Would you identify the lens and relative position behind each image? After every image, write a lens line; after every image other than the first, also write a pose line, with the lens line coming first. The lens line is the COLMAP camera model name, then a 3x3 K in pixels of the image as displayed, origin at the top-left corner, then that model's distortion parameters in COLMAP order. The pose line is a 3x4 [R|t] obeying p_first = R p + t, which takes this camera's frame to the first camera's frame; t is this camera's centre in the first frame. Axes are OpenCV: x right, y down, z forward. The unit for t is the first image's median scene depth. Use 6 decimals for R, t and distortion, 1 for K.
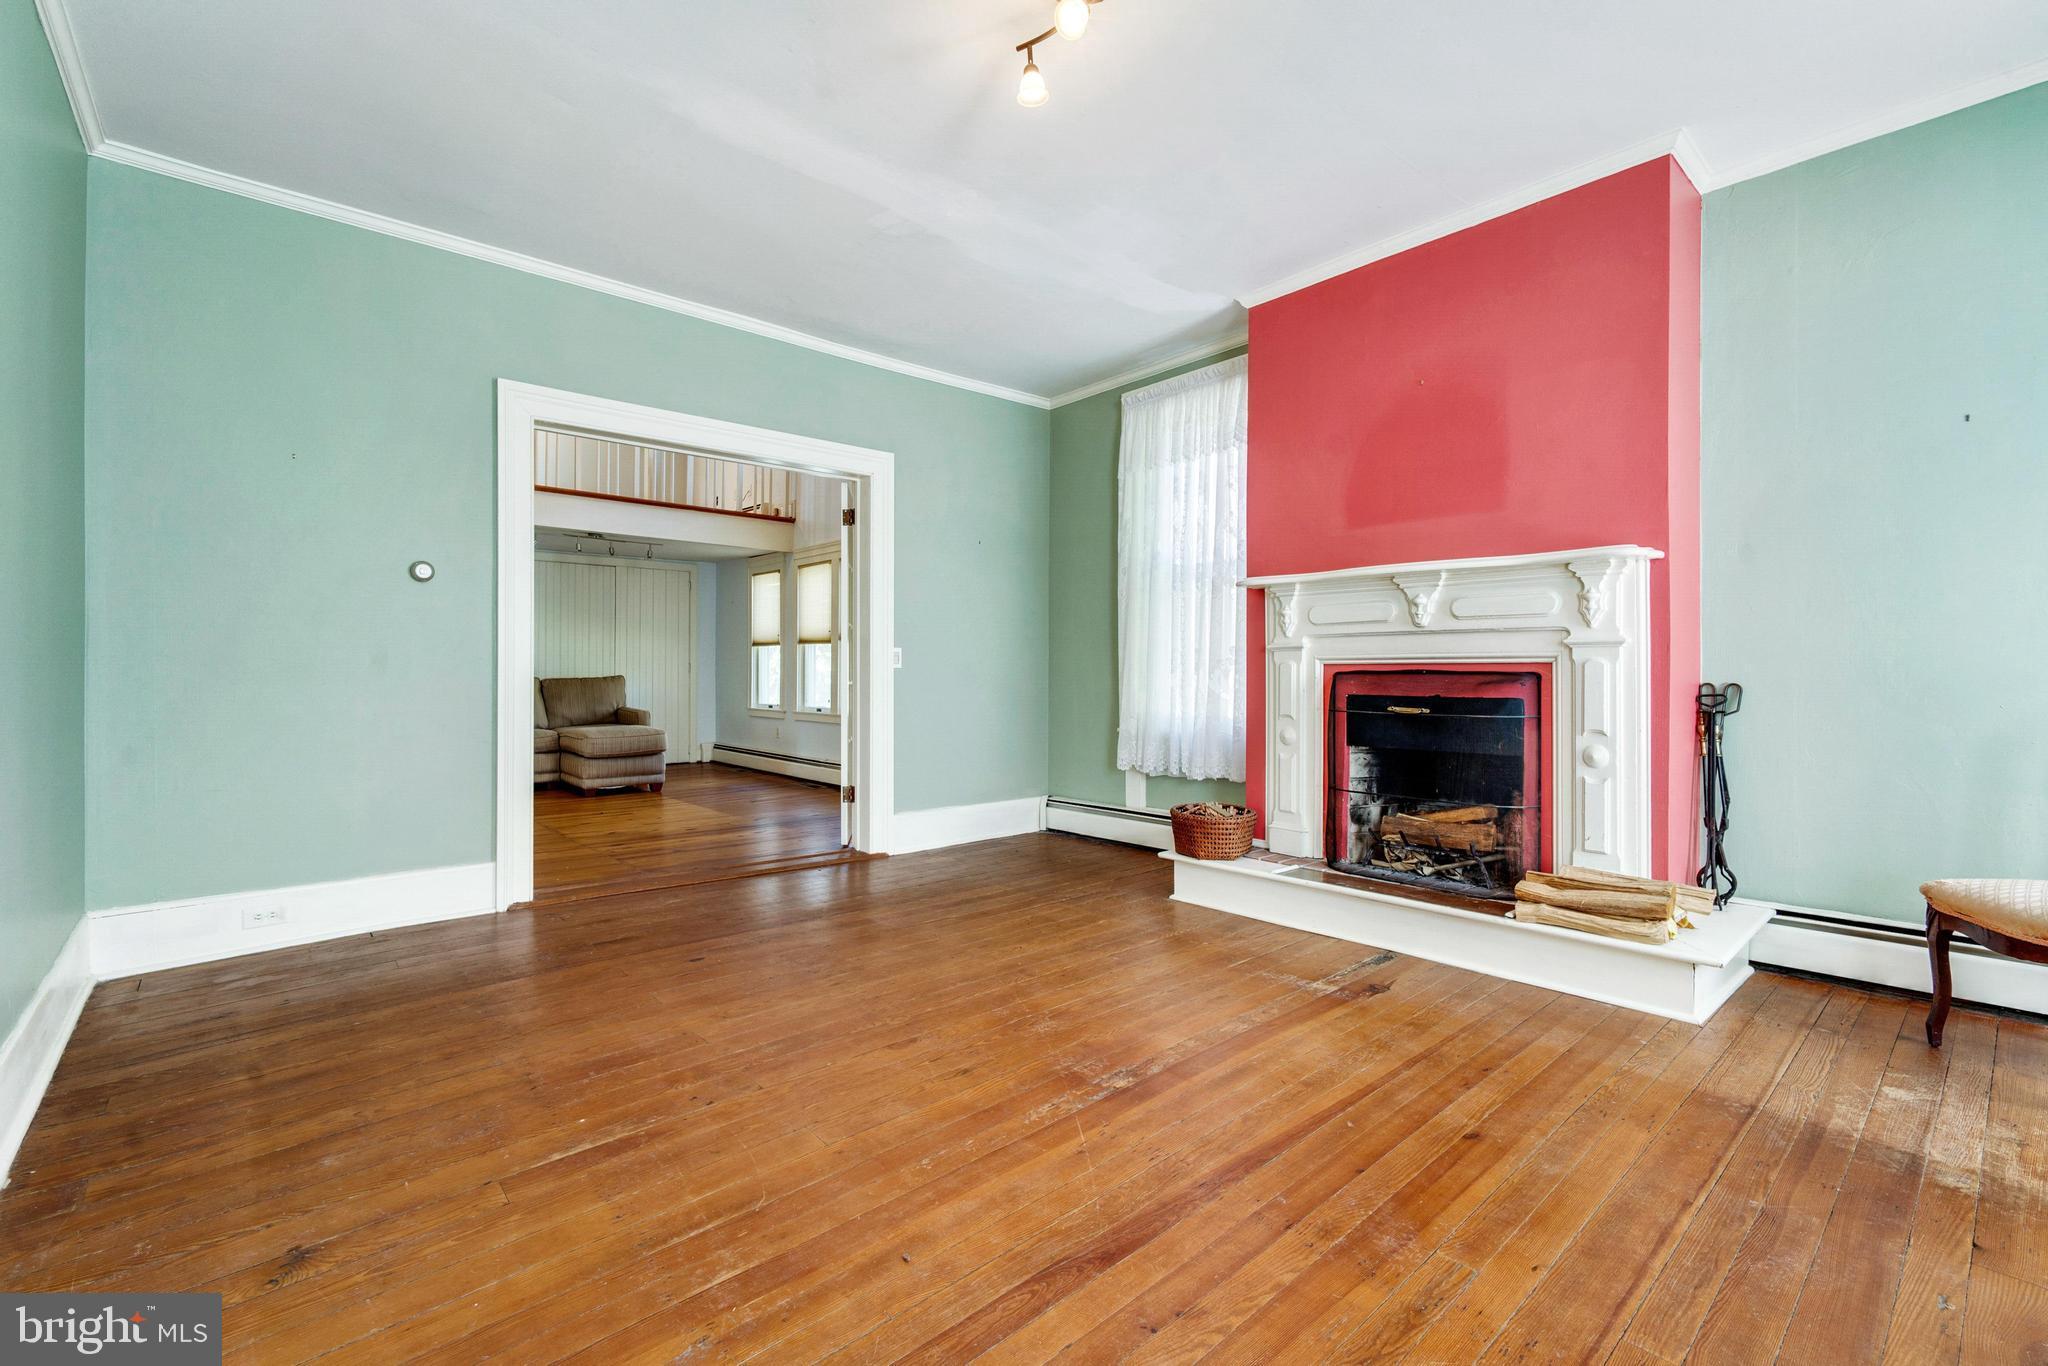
lens RADIAL K [[894.9, 0, 1033.8], [0, 894.9, 666.4], [0, 0, 1]] dist [-0.000463, 0.000078]
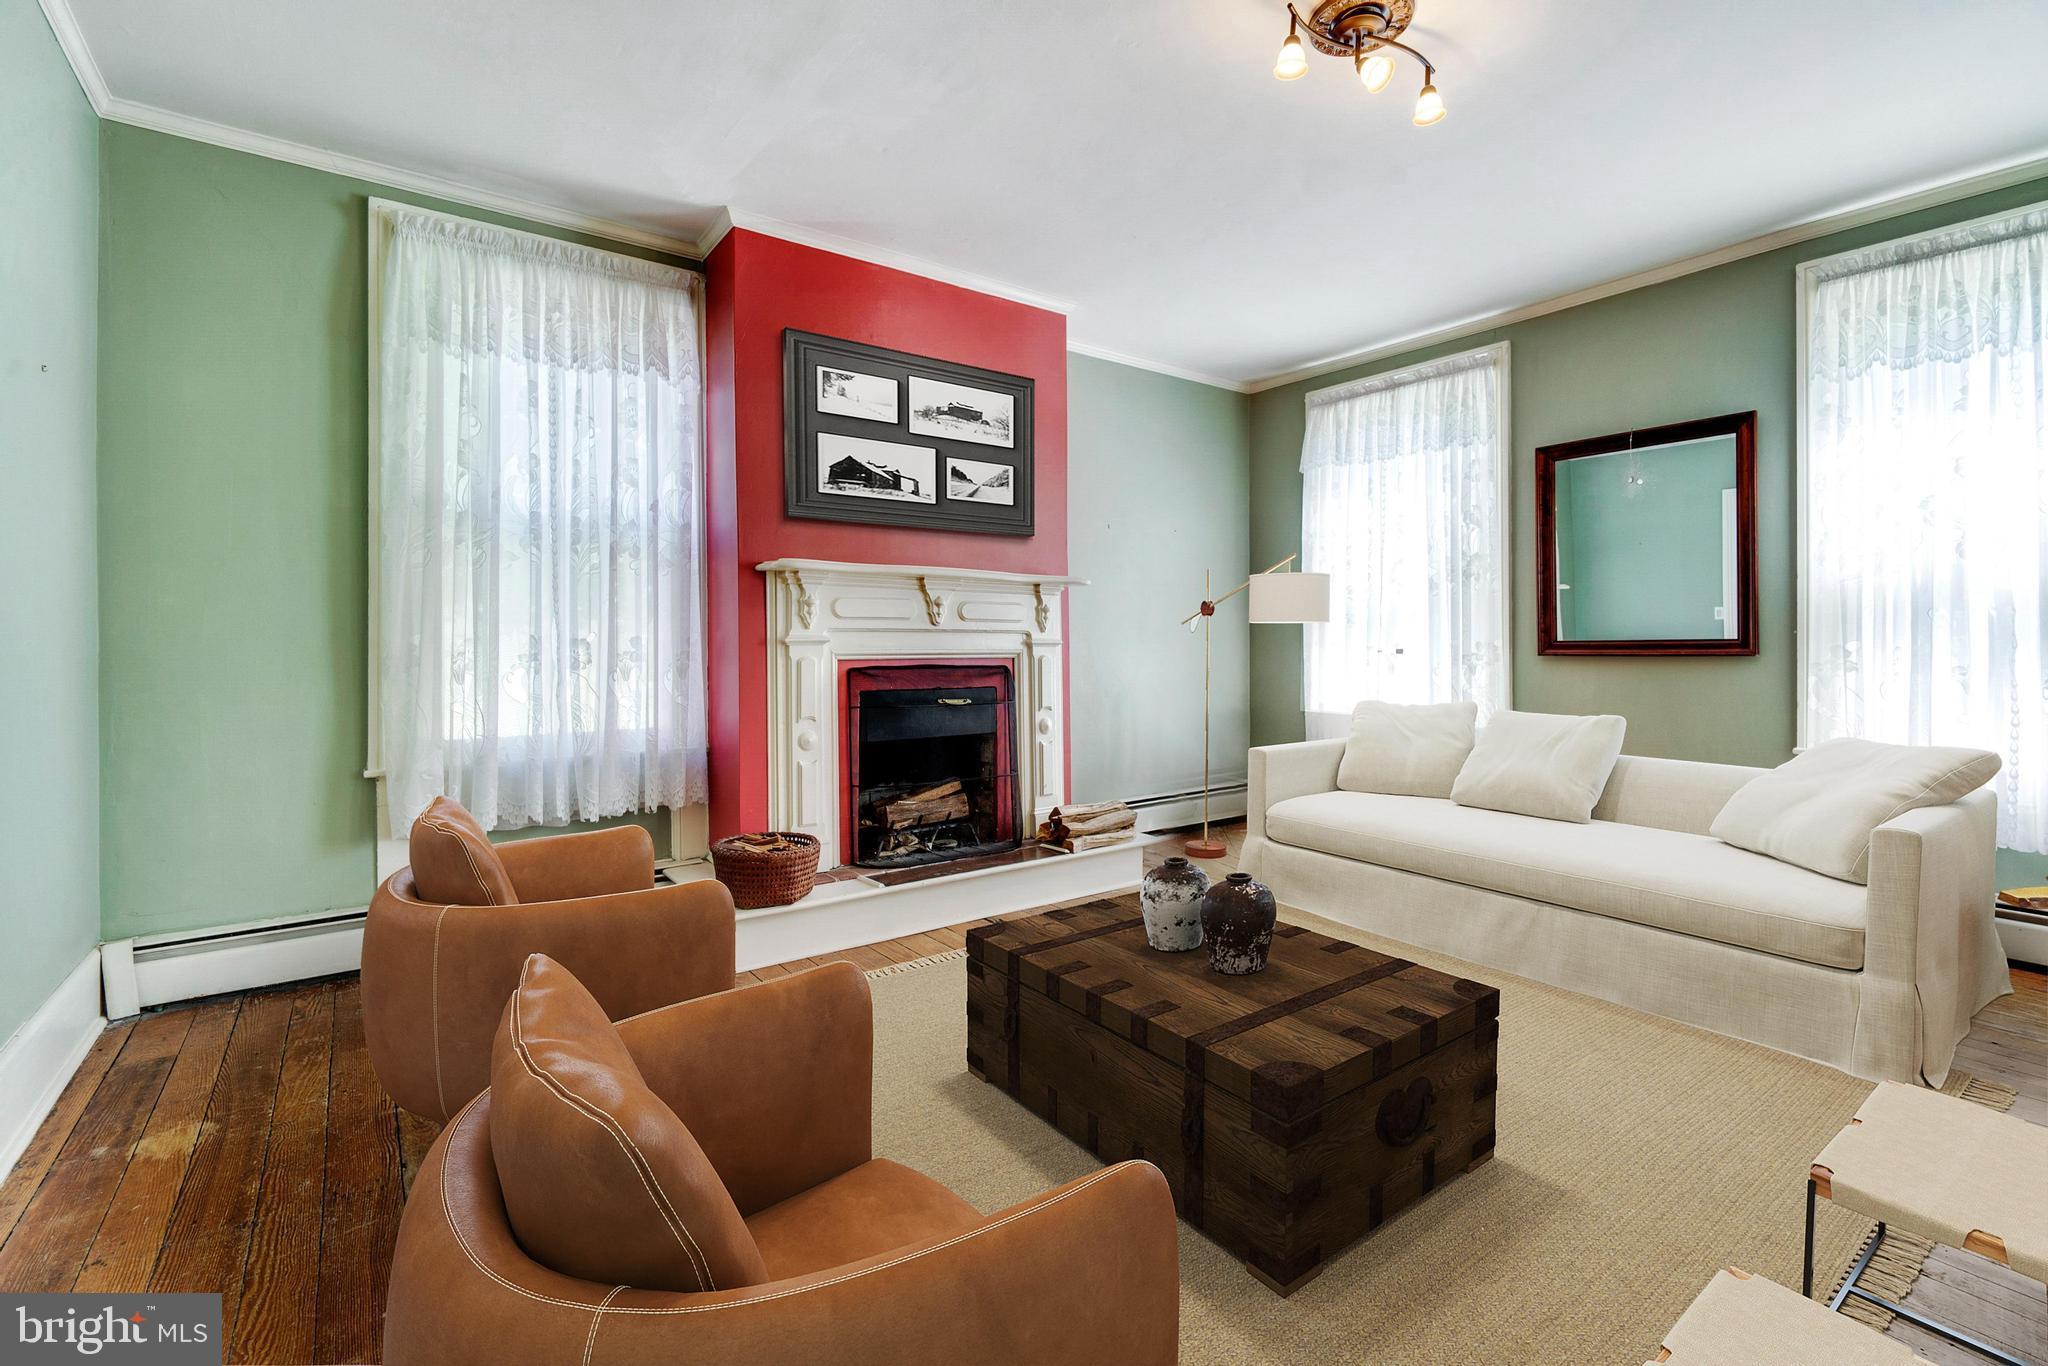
lens RADIAL K [[894.9, 0, 1033.8], [0, 894.9, 666.4], [0, 0, 1]] dist [-0.000463, 0.000078]
pose [[0.094061, -0.005290, 0.995552, -0.638161], [0.007588, 0.999961, 0.004596, 0.001863], [-0.995538, 0.007122, 0.094097, 0.756695]]
